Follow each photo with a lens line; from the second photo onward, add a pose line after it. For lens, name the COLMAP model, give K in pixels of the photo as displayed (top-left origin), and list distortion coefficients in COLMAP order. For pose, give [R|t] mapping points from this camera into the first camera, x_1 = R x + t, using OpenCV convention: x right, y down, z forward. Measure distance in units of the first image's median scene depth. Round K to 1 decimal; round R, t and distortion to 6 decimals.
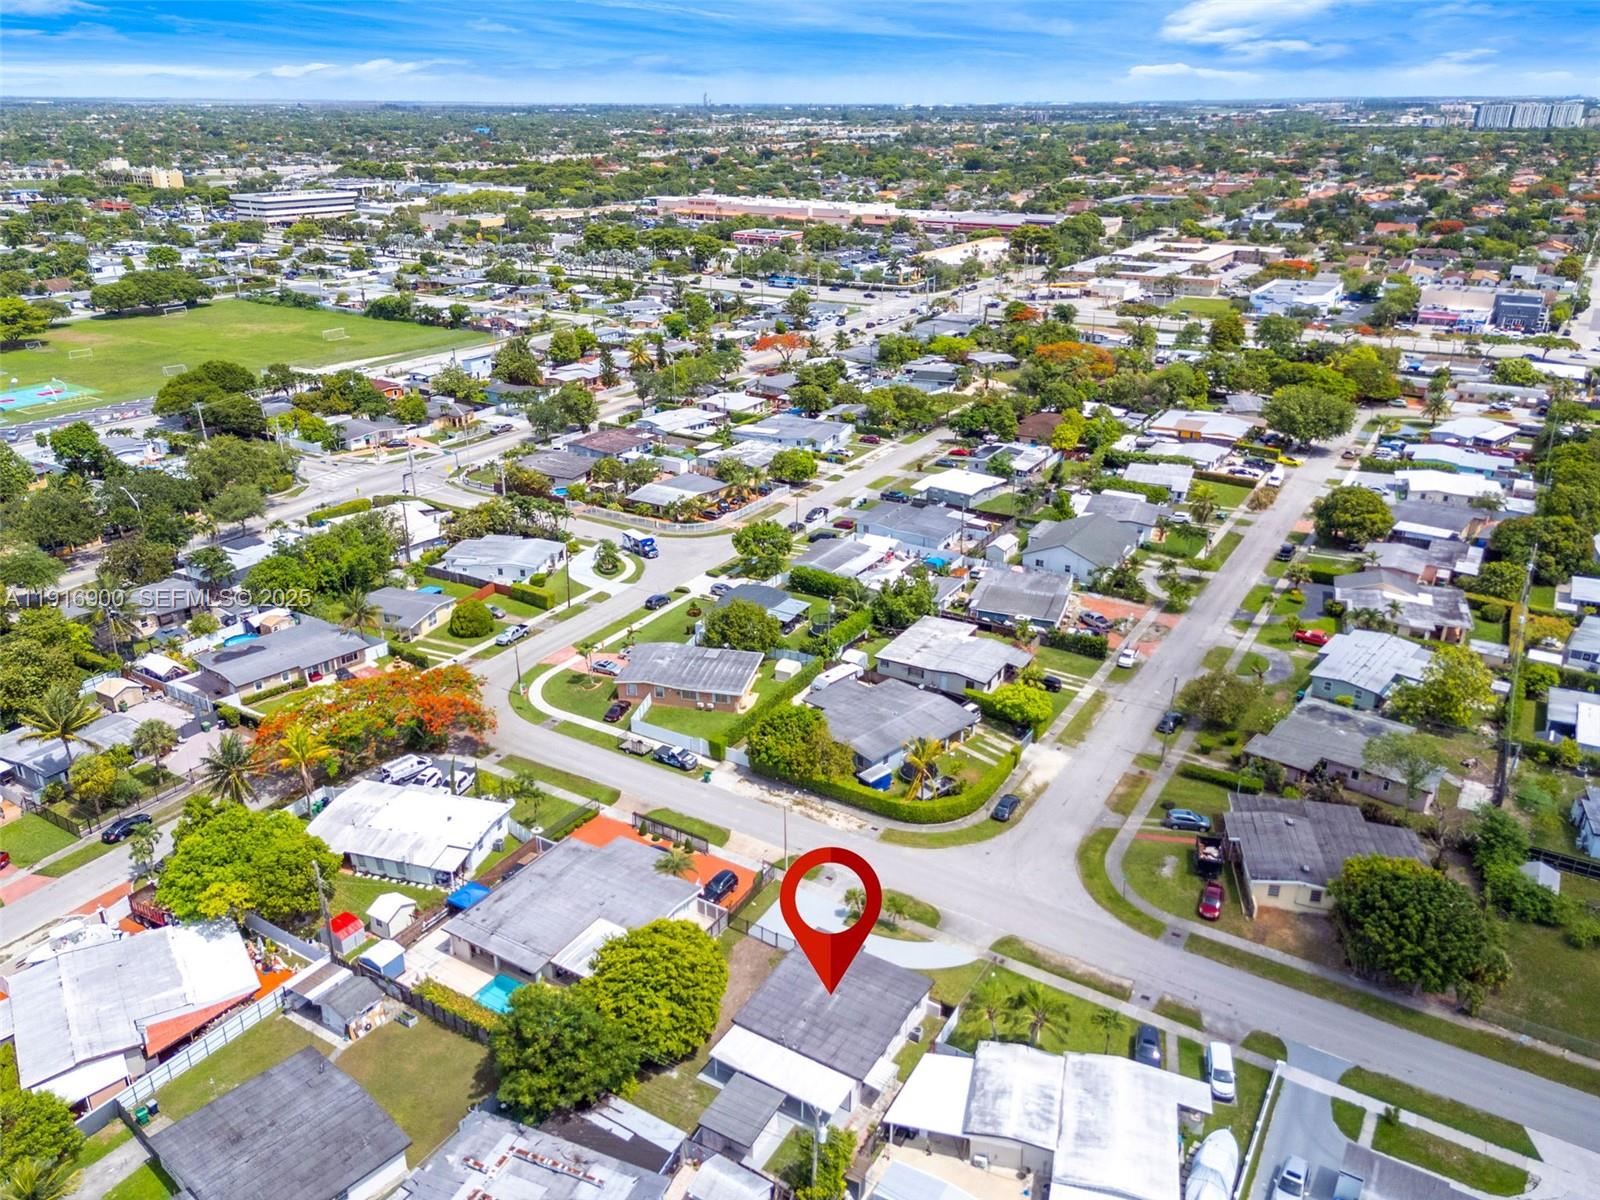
lens RADIAL K [[1228.7, 0, 800.0], [0, 1228.7, 600.0], [0, 0, 1]] dist [0.116708, 0.000137]
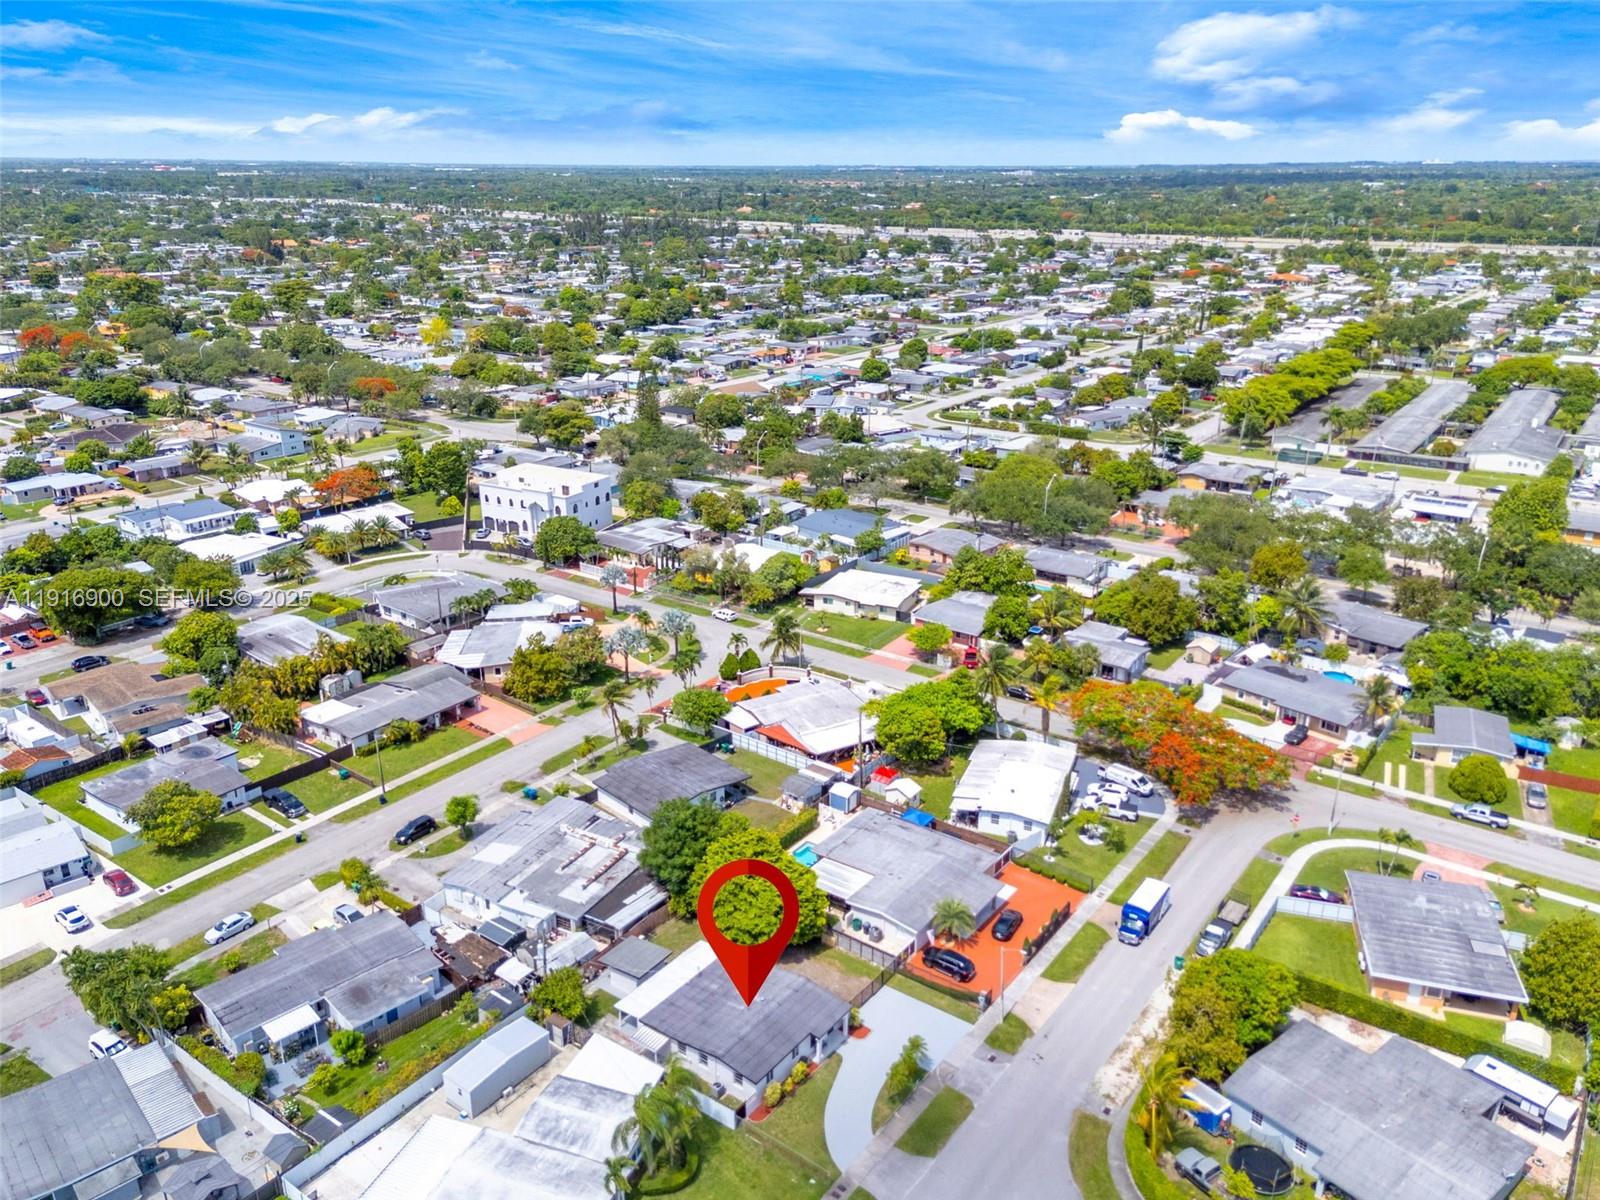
lens RADIAL K [[1228.7, 0, 800.0], [0, 1228.7, 600.0], [0, 0, 1]] dist [0.116708, 0.000137]
pose [[-0.062655, 0.348792, -0.935103, 0.825106], [-0.396048, 0.851326, 0.344080, -0.320446], [0.916090, 0.391904, 0.084798, 0.778469]]
